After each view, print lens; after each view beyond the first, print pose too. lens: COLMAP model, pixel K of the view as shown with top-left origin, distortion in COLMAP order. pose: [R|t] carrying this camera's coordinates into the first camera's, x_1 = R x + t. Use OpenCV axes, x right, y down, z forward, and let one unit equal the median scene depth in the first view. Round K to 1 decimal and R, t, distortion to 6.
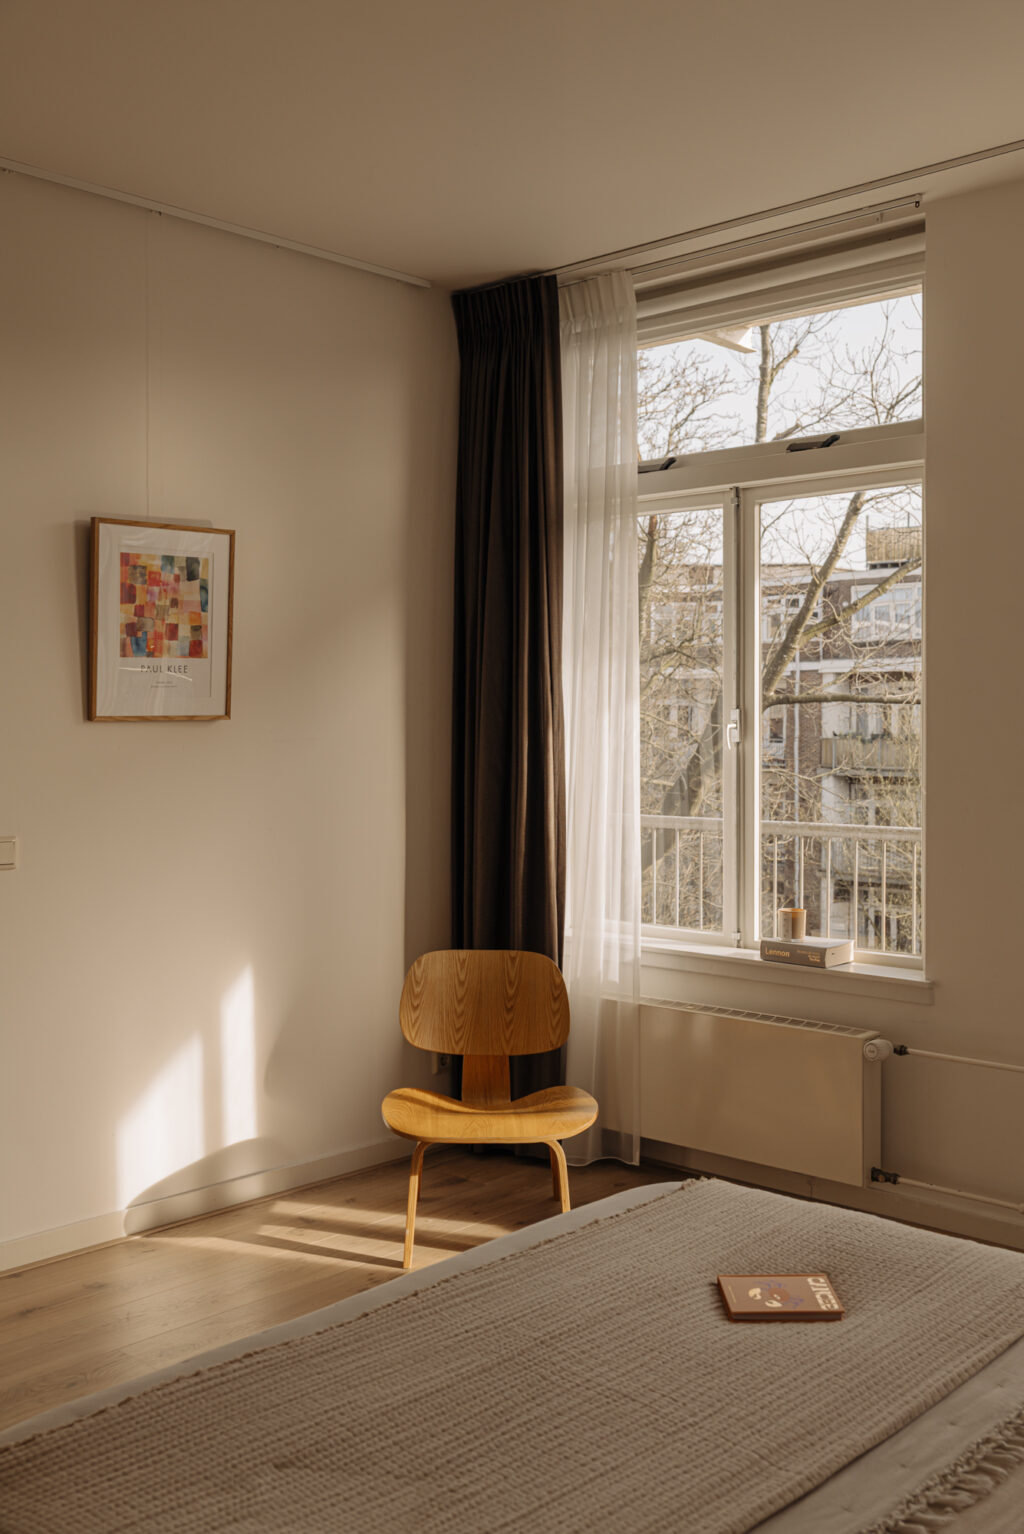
lens RADIAL K [[1542.0, 0, 512.0], [0, 1542.0, 767.0], [0, 0, 1]] dist [-0.007875, -0.008891]
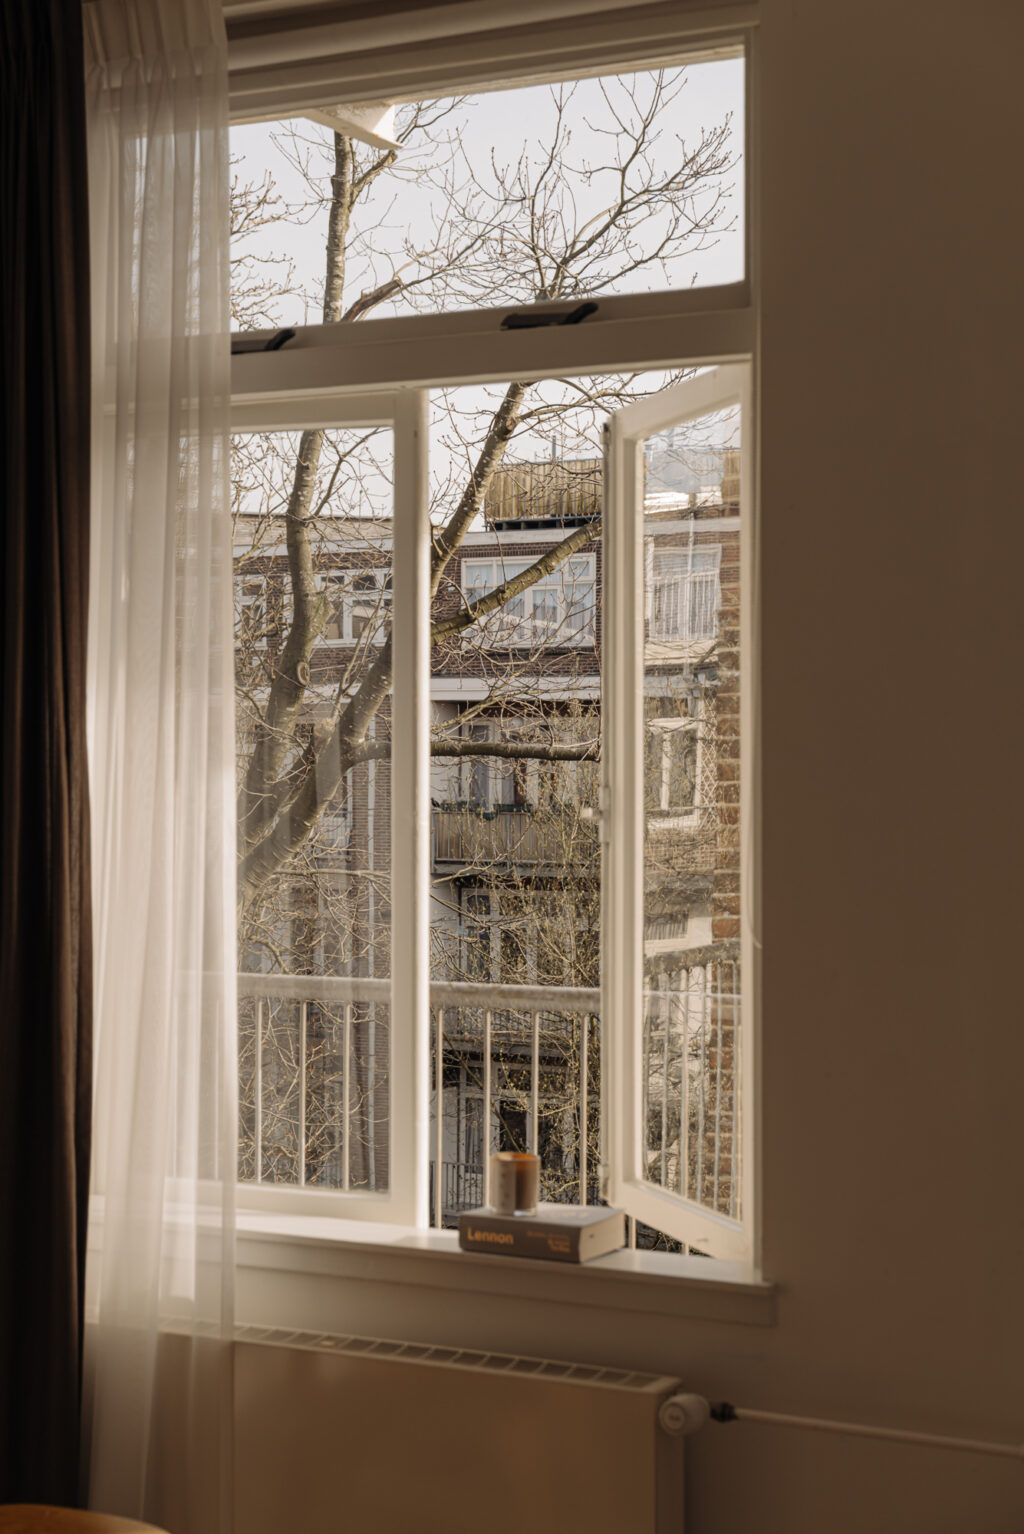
lens RADIAL K [[2576.5, 0, 512.0], [0, 2576.5, 767.0], [0, 0, 1]] dist [0.231293, -1.725472]
pose [[0.967330, 0.008191, 0.253388, -0.048551], [-0.000374, 0.999523, -0.030883, -0.015747], [-0.253520, 0.029779, 0.966872, 0.089605]]
